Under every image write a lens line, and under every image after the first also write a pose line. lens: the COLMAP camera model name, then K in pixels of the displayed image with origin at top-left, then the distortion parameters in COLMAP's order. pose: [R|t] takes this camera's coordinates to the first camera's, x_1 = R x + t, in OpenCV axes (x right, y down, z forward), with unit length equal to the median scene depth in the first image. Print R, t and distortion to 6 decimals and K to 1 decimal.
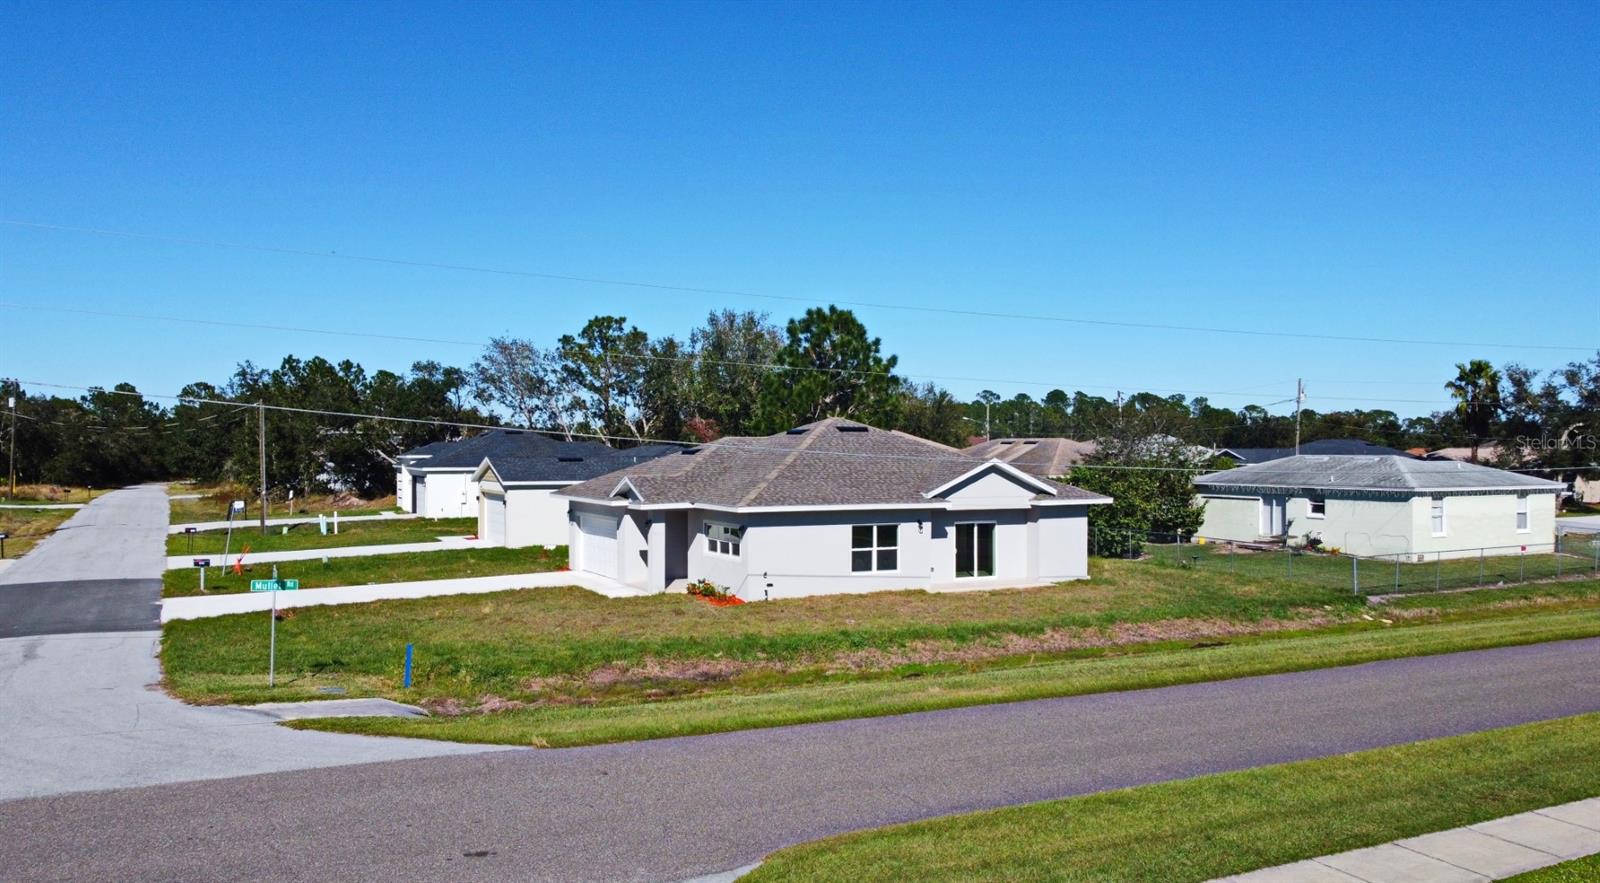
lens RADIAL K [[1224.5, 0, 798.5], [0, 1224.5, 442.1], [0, 0, 1]] dist [-0.001810, -0.006622]
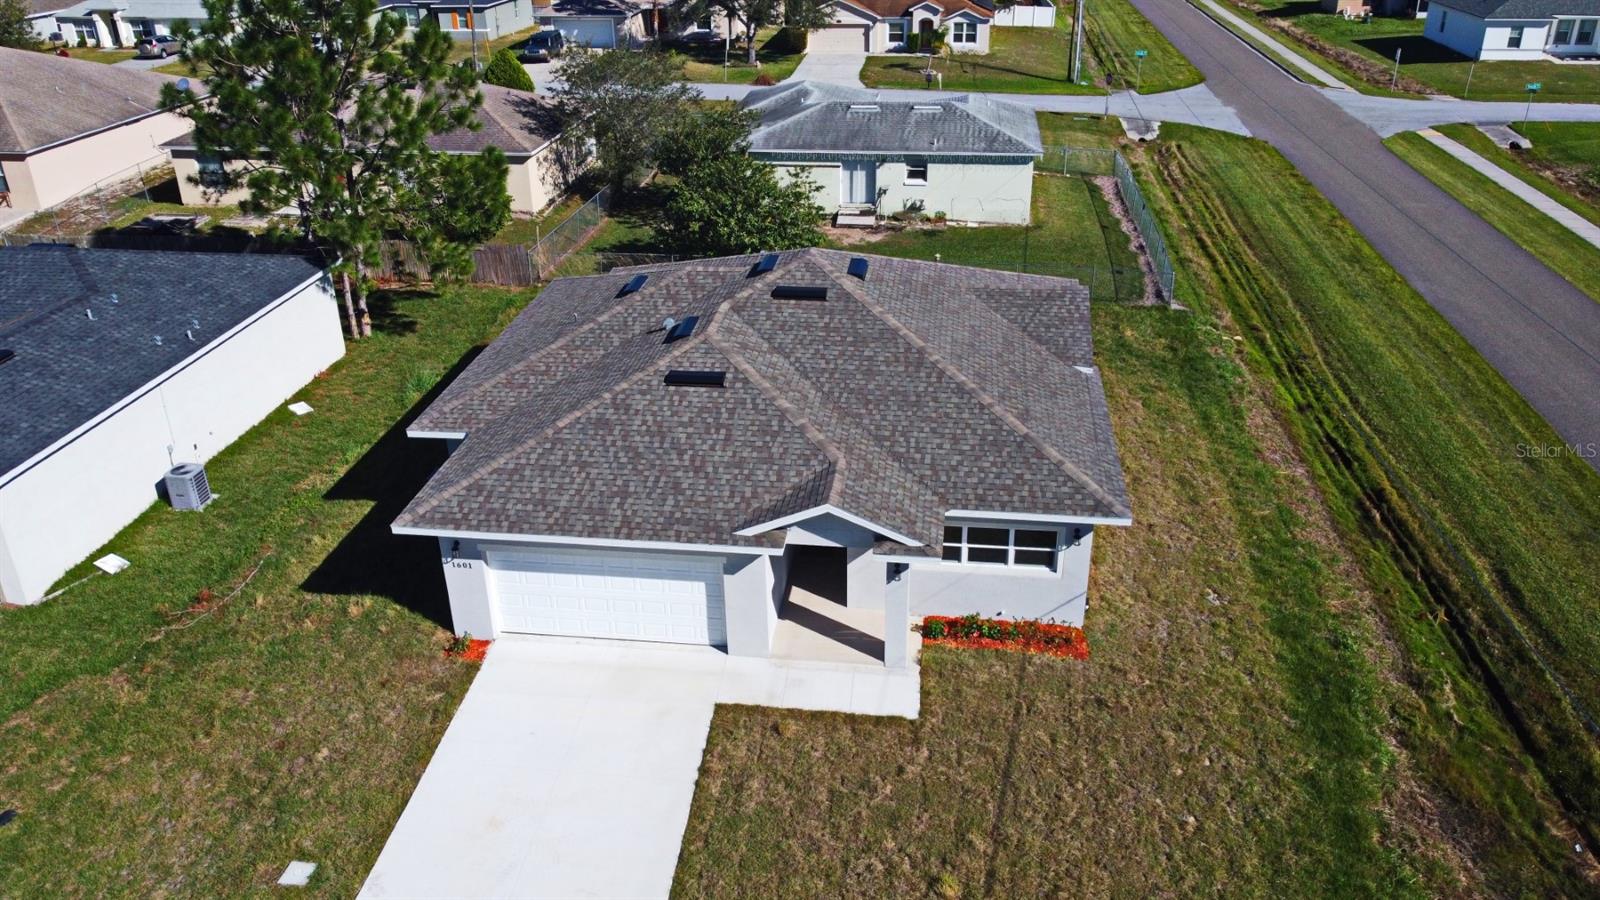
lens RADIAL K [[1215.1, 0, 800.0], [0, 1215.1, 452.9], [0, 0, 1]] dist [-0.006190, 0.000296]
pose [[0.569043, -0.370753, 0.733984, -0.394430], [0.011203, 0.896003, 0.443907, -0.169949], [-0.822232, -0.244379, 0.514017, 0.542428]]
